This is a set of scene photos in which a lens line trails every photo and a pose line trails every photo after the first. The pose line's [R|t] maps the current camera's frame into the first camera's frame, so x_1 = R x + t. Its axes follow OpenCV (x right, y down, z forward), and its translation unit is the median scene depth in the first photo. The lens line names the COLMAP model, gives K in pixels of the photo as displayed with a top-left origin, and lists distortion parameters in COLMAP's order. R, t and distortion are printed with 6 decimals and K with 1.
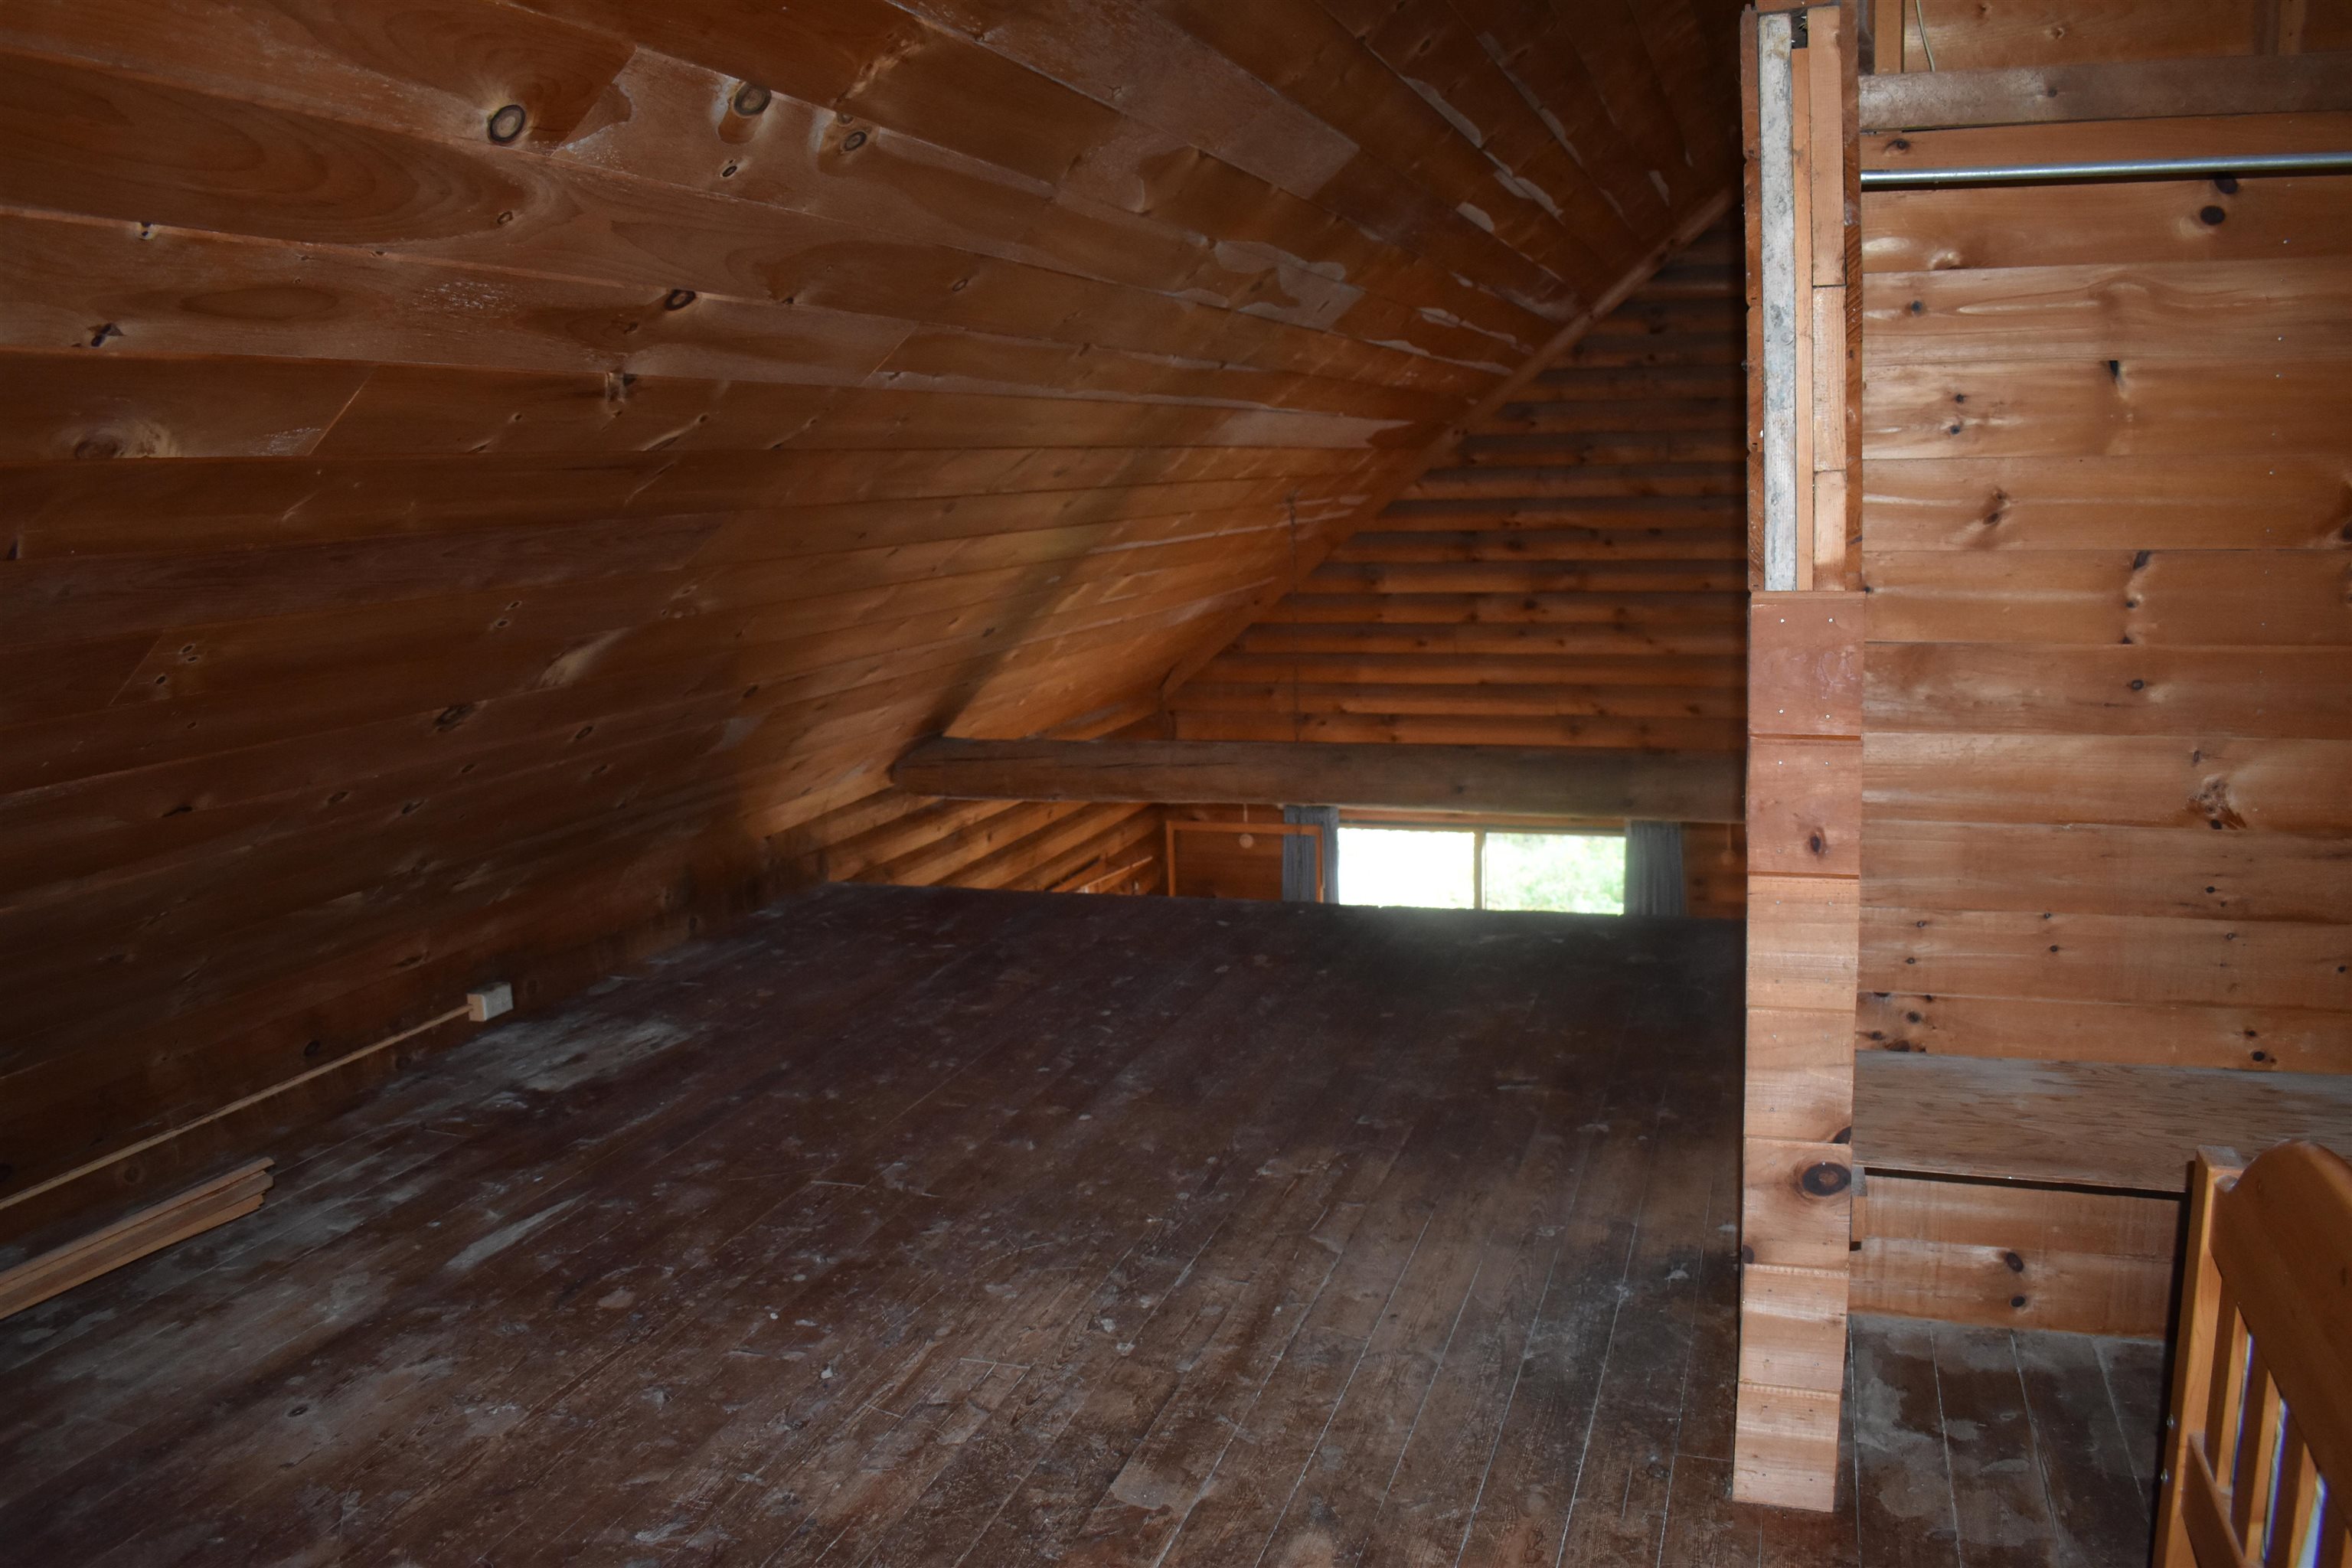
lens RADIAL K [[1837.7, 0, 1209.5], [0, 1837.7, 774.3], [0, 0, 1]] dist [-0.097244, 0.016627]
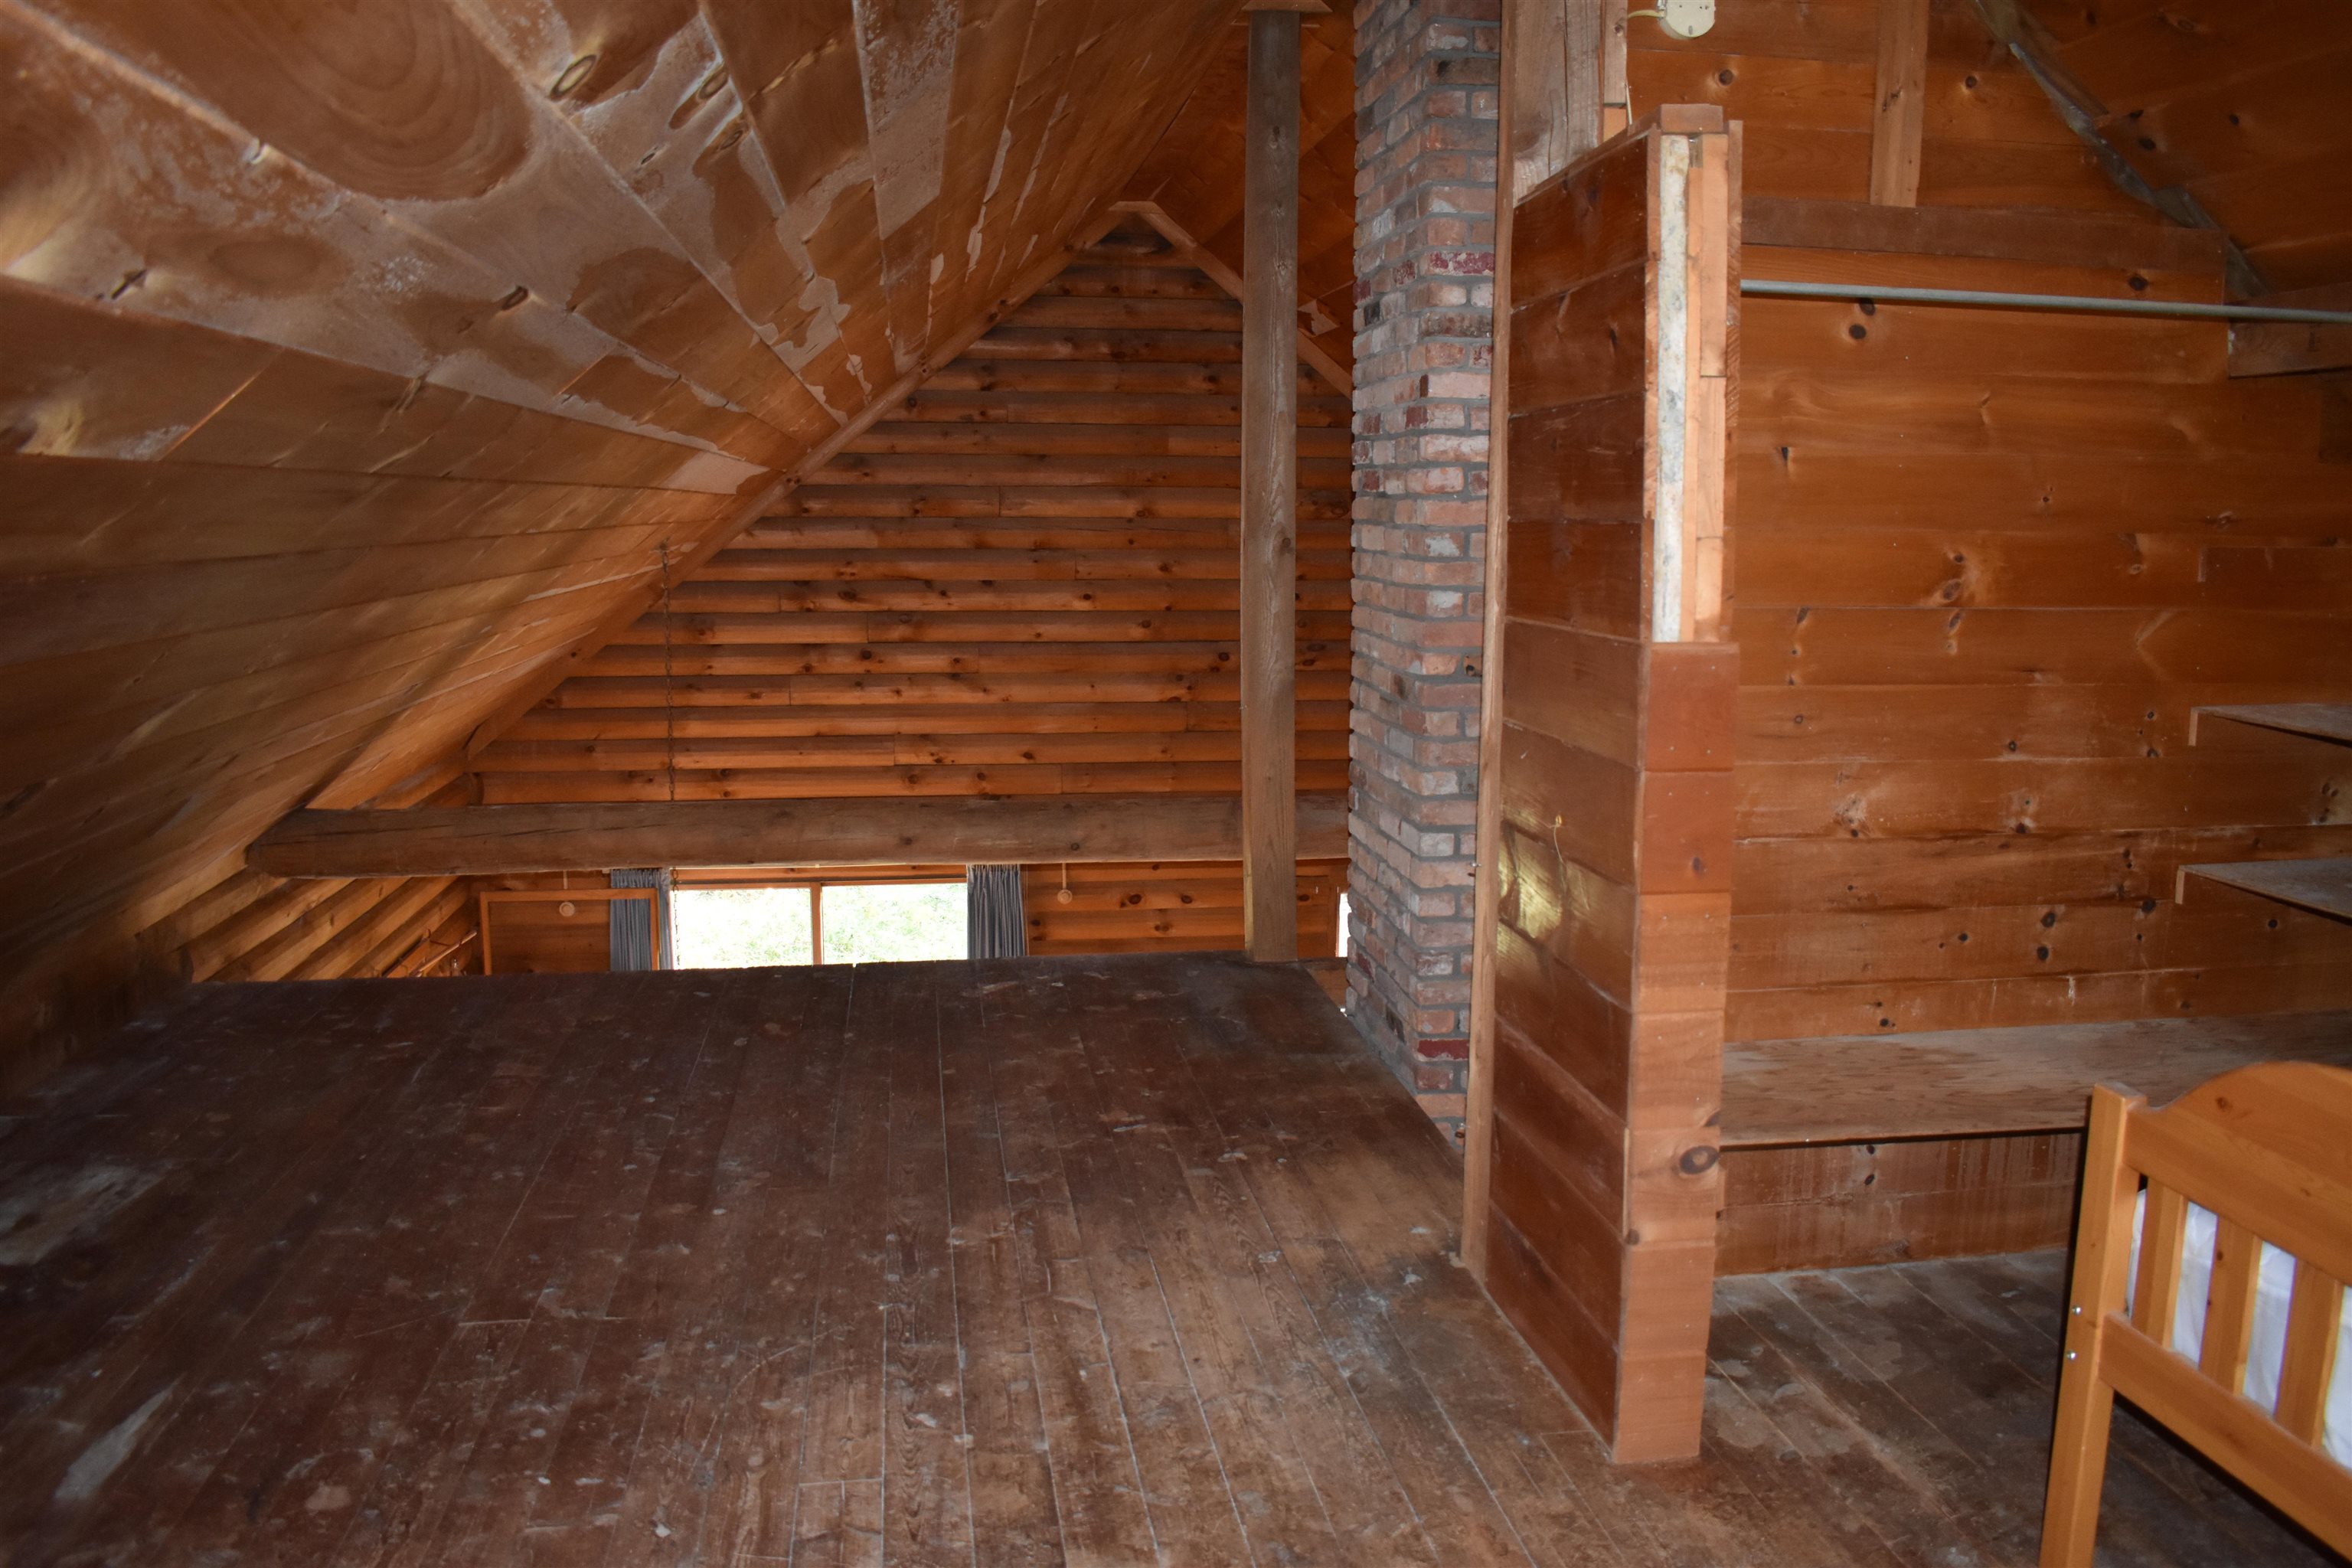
lens RADIAL K [[1837.7, 0, 1187.4], [0, 1837.7, 779.3], [0, 0, 1]] dist [-0.097244, 0.016627]
pose [[0.891090, -0.031471, 0.452734, -0.274846], [0.042650, 0.998985, -0.014503, -0.007017], [-0.451817, 0.032233, 0.891528, 0.074305]]
